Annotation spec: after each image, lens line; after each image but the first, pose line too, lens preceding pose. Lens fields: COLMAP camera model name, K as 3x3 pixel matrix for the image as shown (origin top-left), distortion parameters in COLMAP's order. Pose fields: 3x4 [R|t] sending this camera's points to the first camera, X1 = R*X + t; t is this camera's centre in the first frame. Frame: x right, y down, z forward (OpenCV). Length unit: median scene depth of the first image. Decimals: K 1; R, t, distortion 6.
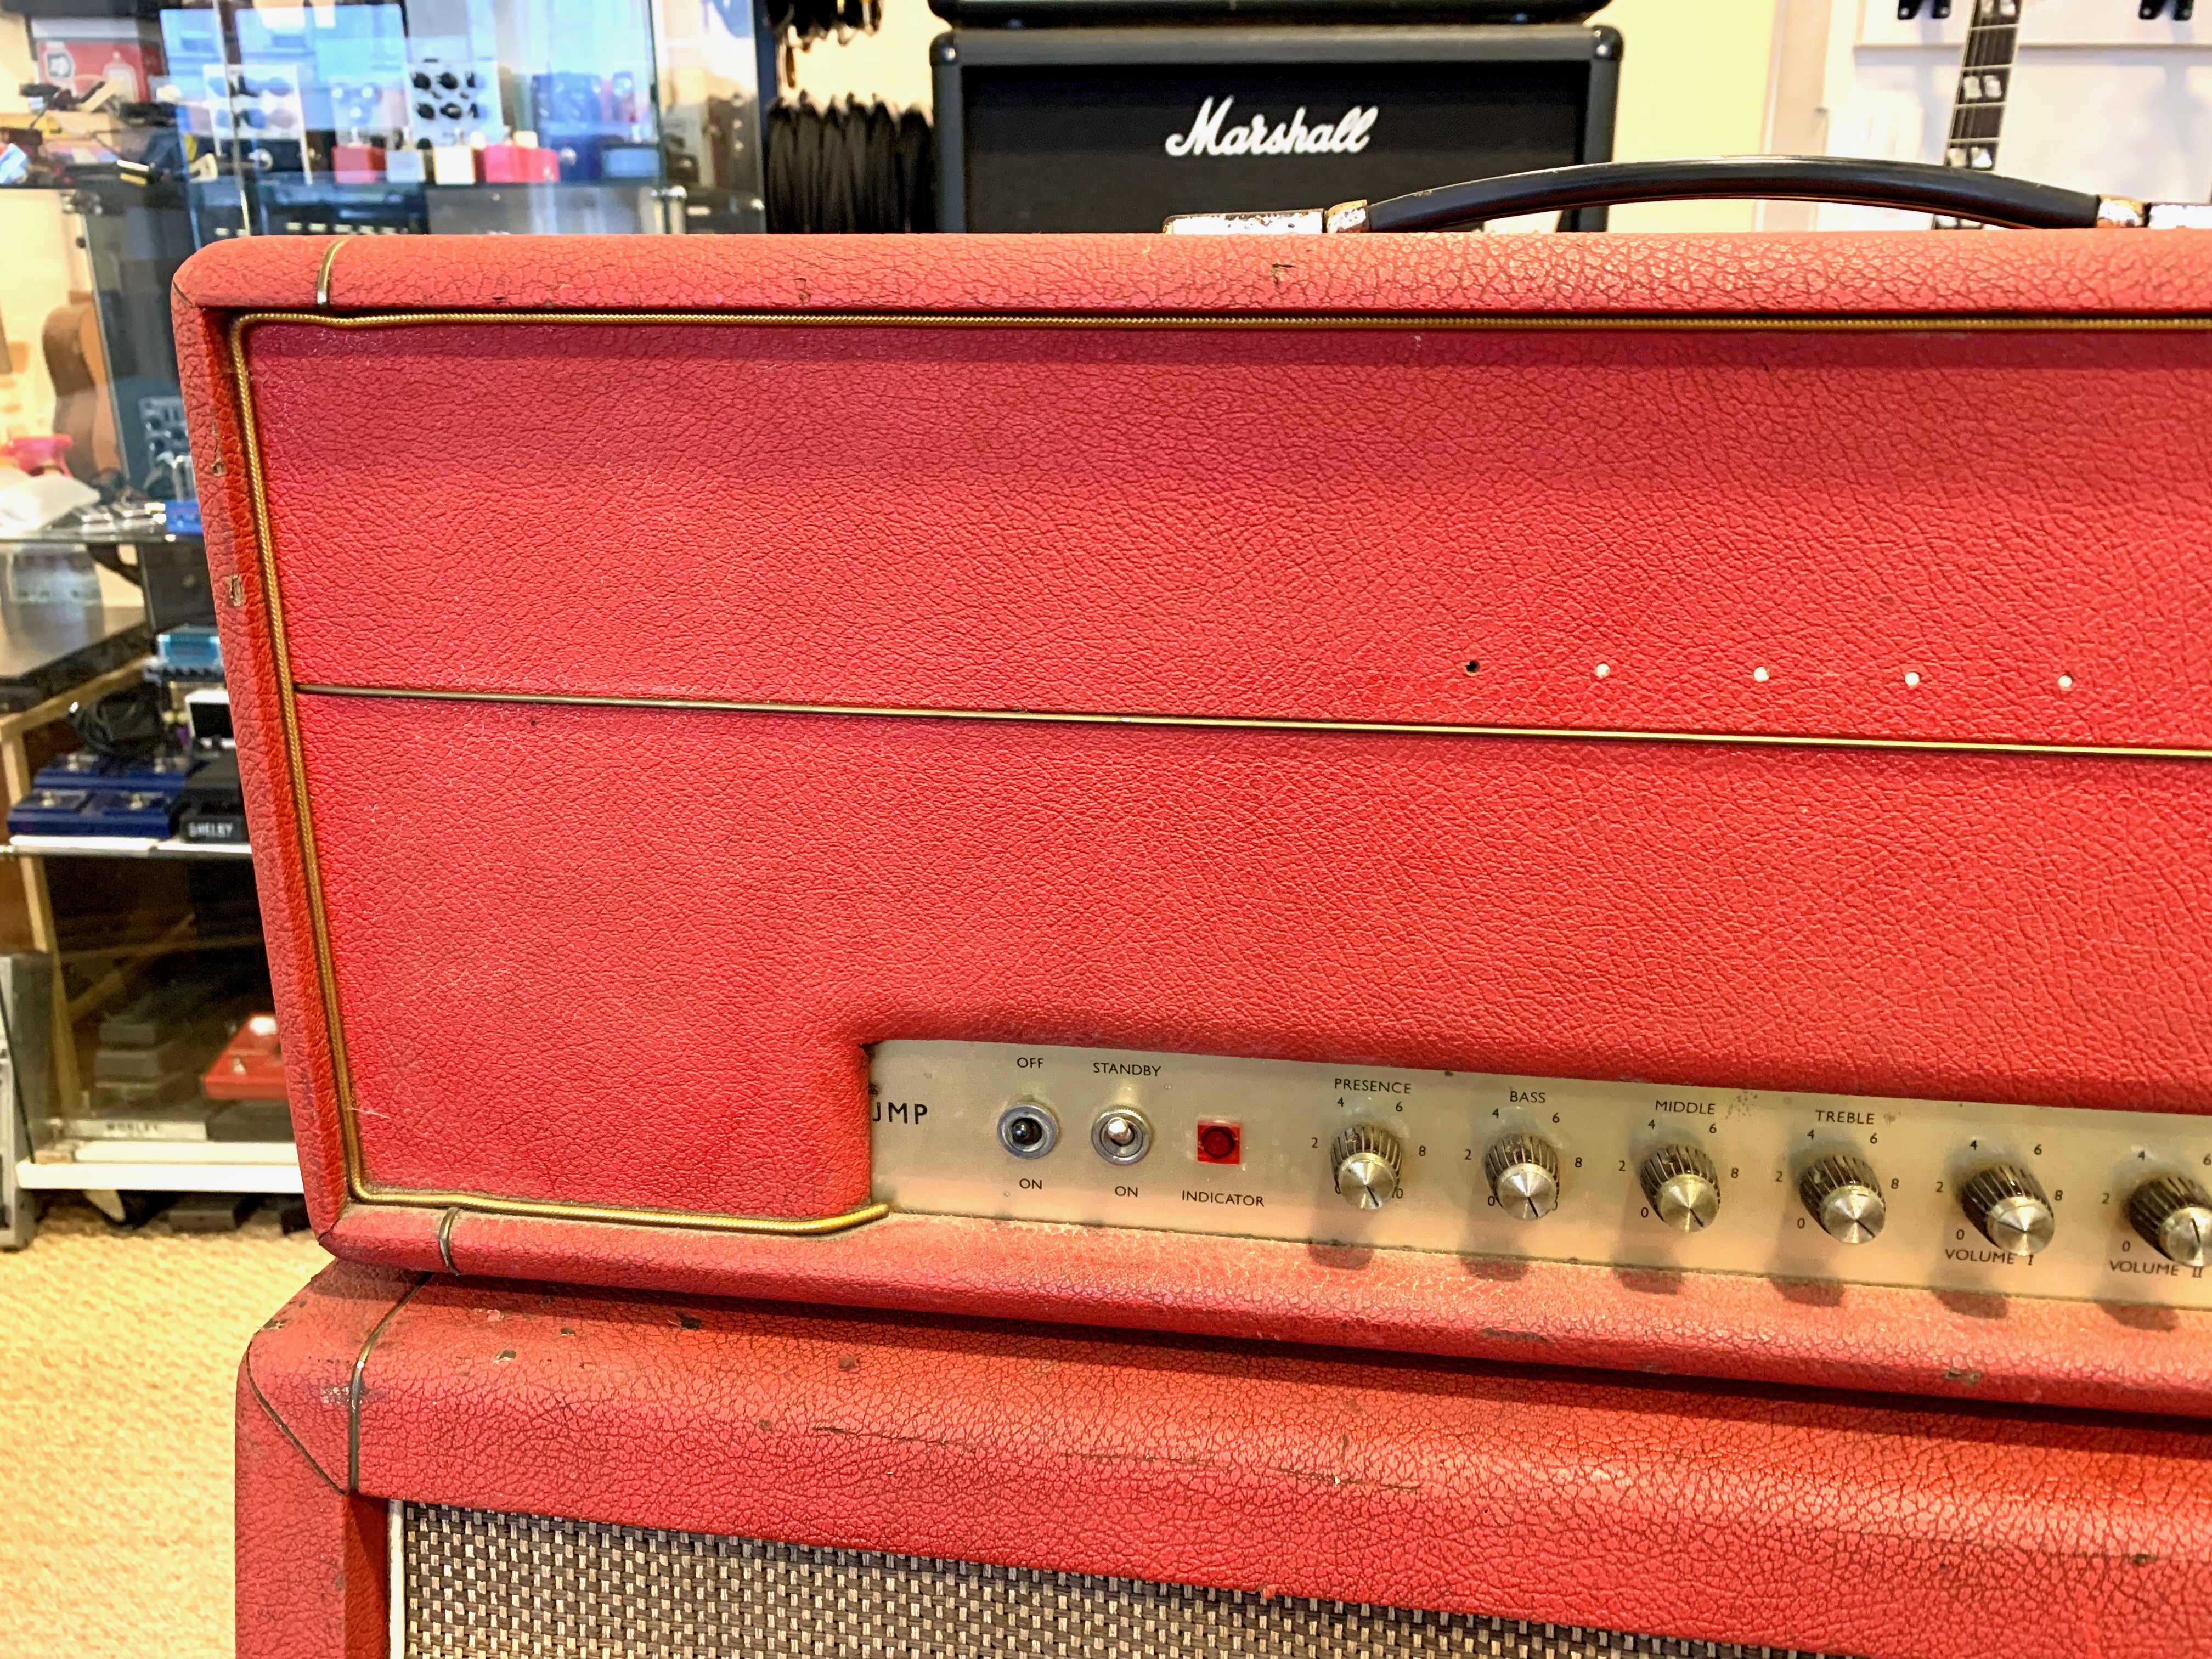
lens RADIAL K [[1702.6, 0, 1077.8], [0, 1702.6, 755.7], [0, 0, 1]] dist [0.012509, -0.015722]
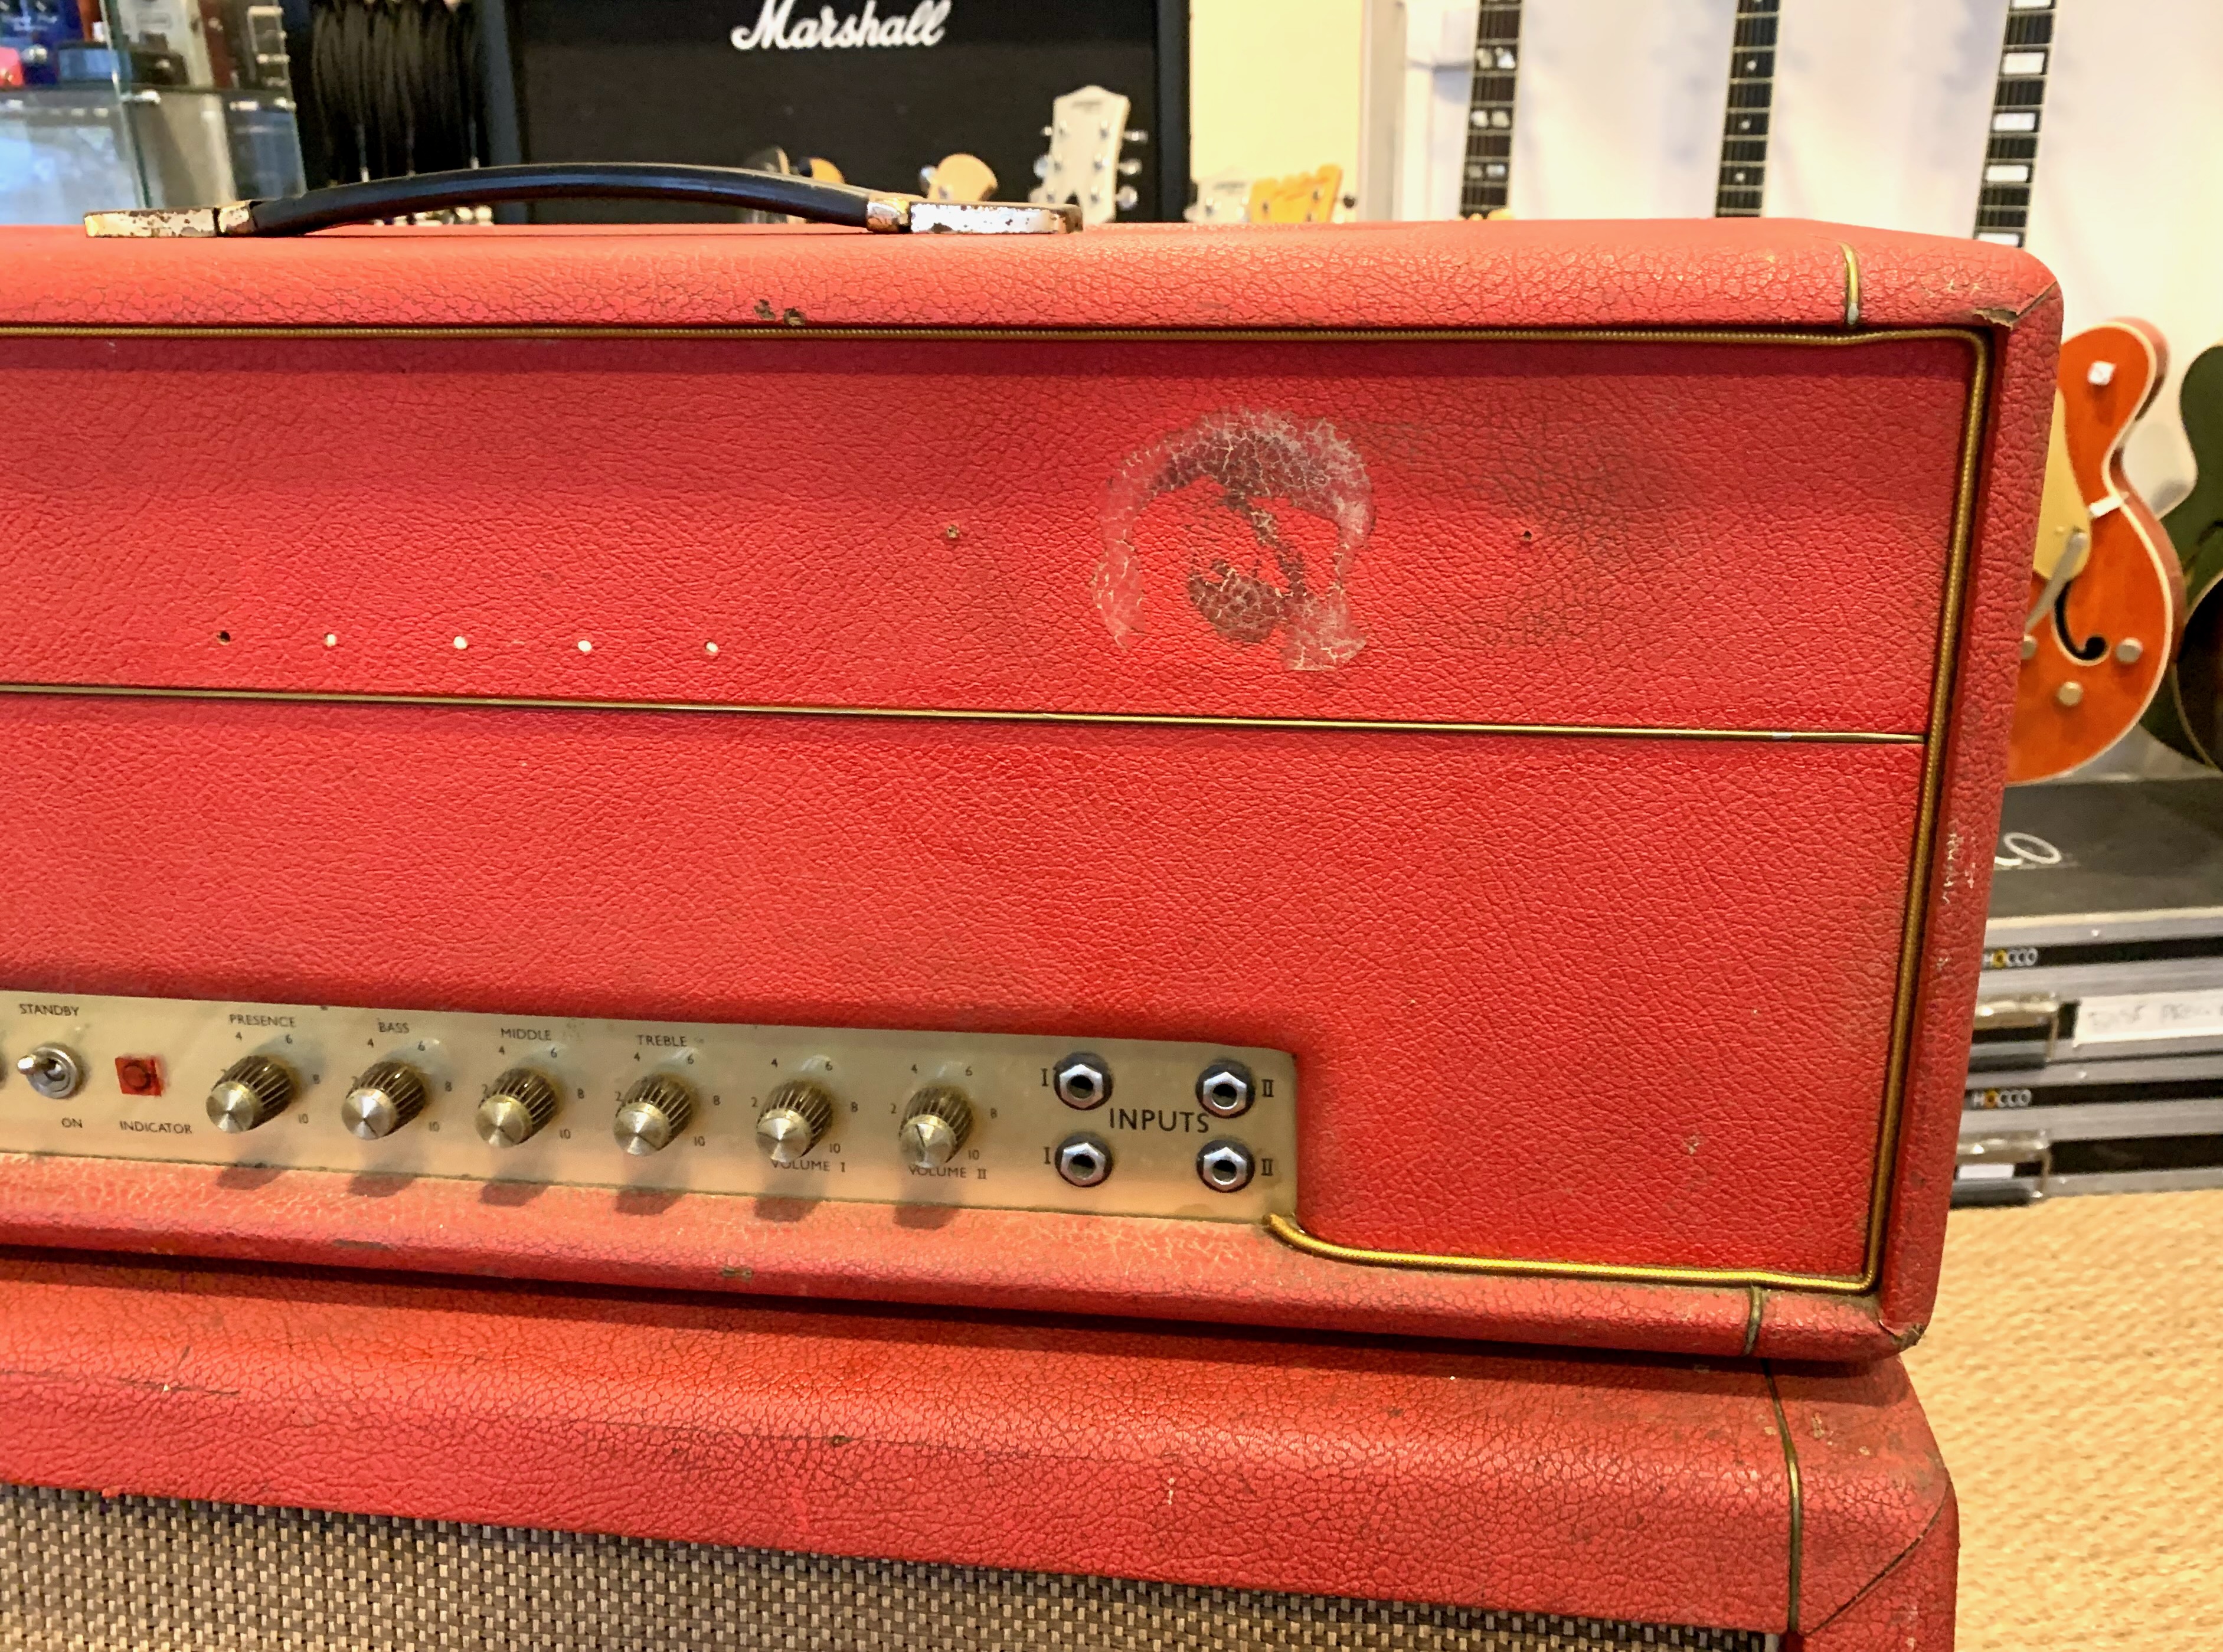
lens RADIAL K [[1644.5, 0, 1263.8], [0, 1644.5, 679.6], [0, 0, 1]] dist [0.029084, -0.022066]
pose [[0.999415, -0.004061, 0.033946, 0.842628], [0.005679, 0.998846, -0.047701, 0.030073], [-0.033714, 0.047866, 0.998285, -0.102905]]
